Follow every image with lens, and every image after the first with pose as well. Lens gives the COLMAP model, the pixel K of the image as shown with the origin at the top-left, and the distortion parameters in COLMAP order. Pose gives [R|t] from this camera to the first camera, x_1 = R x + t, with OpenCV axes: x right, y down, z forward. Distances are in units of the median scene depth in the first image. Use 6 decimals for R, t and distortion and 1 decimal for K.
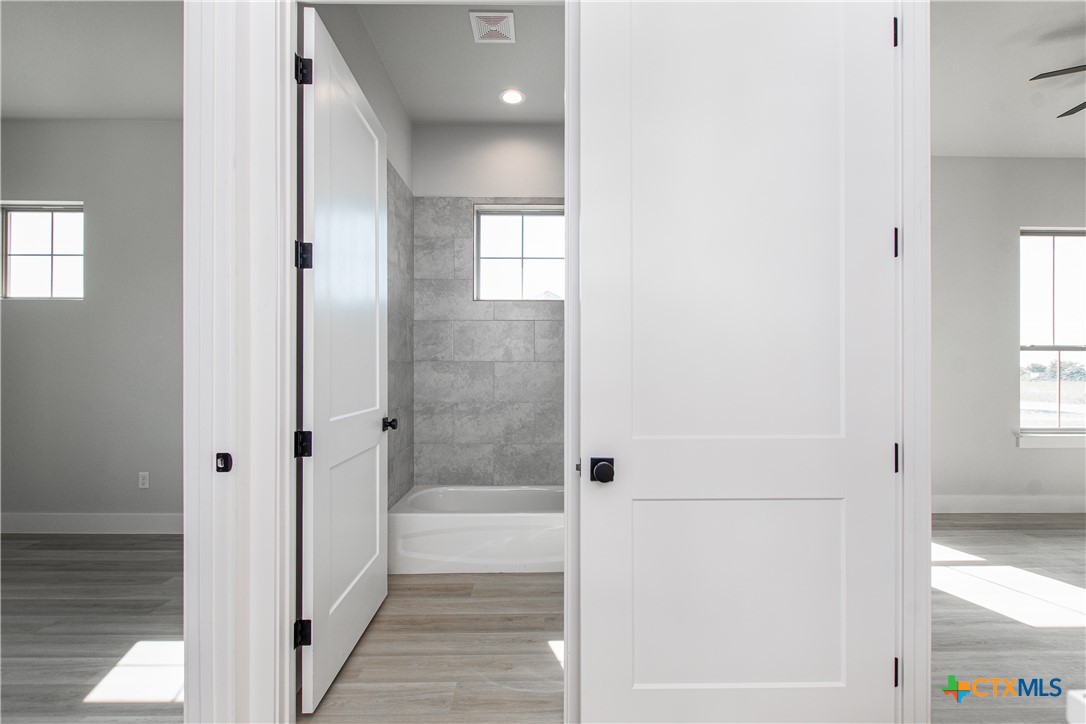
lens RADIAL K [[505.3, 0, 540.2], [0, 505.3, 360.3], [0, 0, 1]] dist [-0.002360, -0.001490]
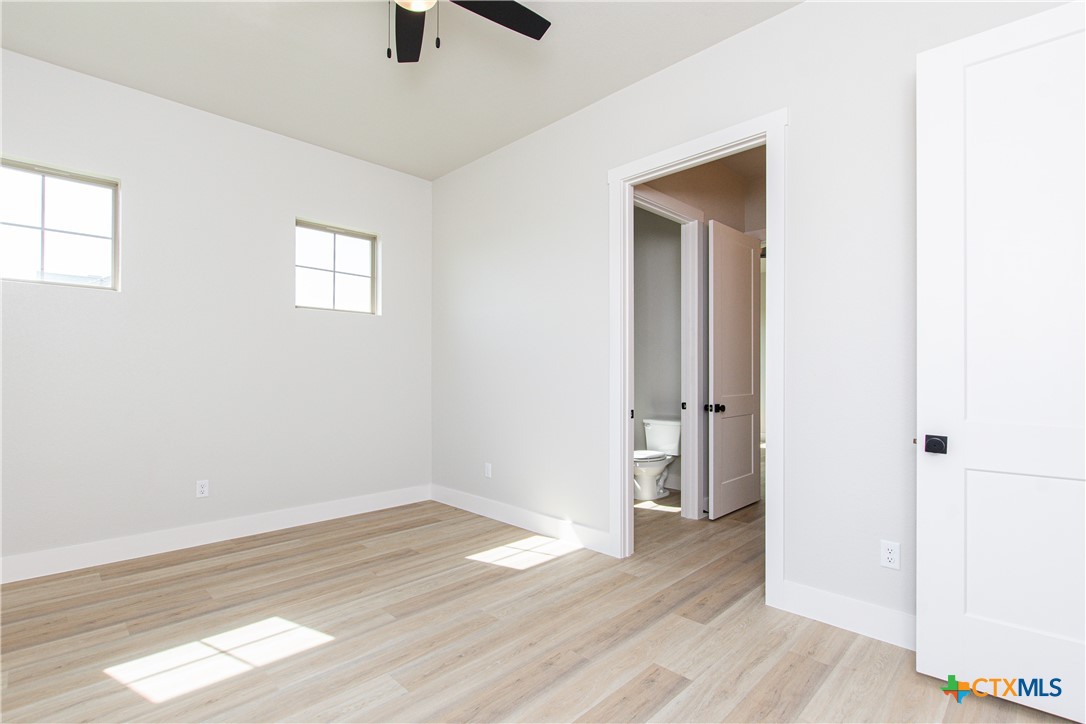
lens RADIAL K [[505.3, 0, 535.2], [0, 505.3, 370.4], [0, 0, 1]] dist [-0.002360, -0.001490]
pose [[0.713600, 0.012608, 0.700440, -1.334092], [-0.011168, 0.999916, -0.006621, 0.017692], [-0.700464, -0.003098, 0.713681, -0.156320]]
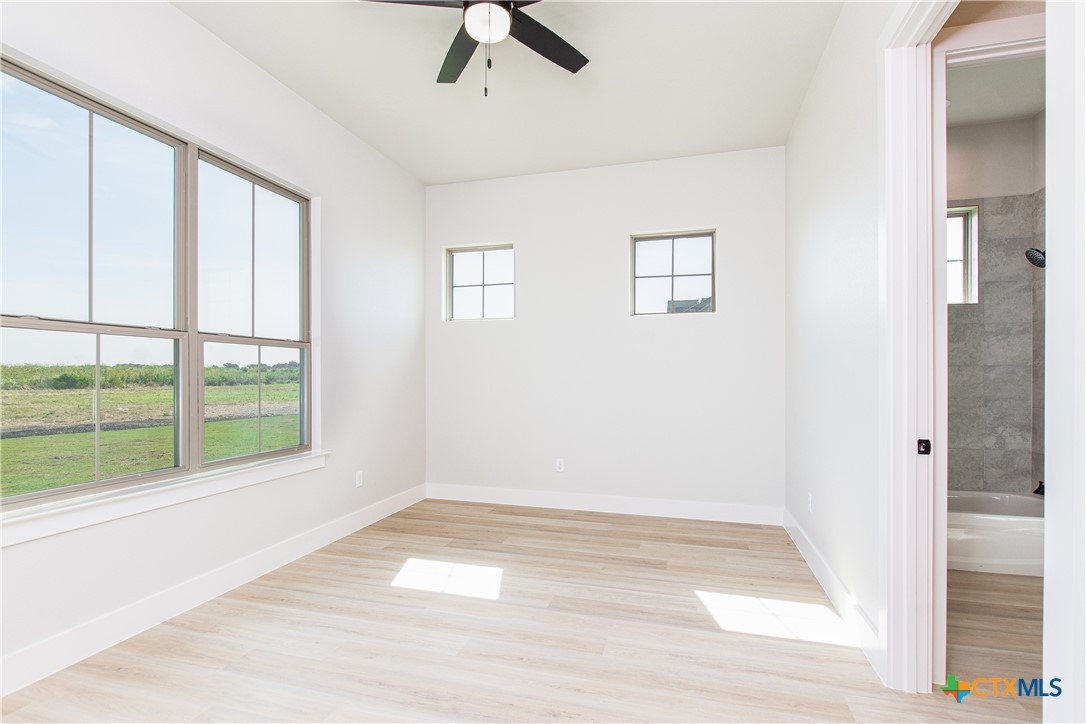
lens RADIAL K [[505.3, 0, 545.3], [0, 505.3, 376.4], [0, 0, 1]] dist [-0.002360, -0.001490]
pose [[0.961236, 0.008113, -0.275606, -0.639636], [-0.005217, 0.999923, 0.011239, 0.008687], [0.275676, -0.009366, 0.961205, -0.255035]]
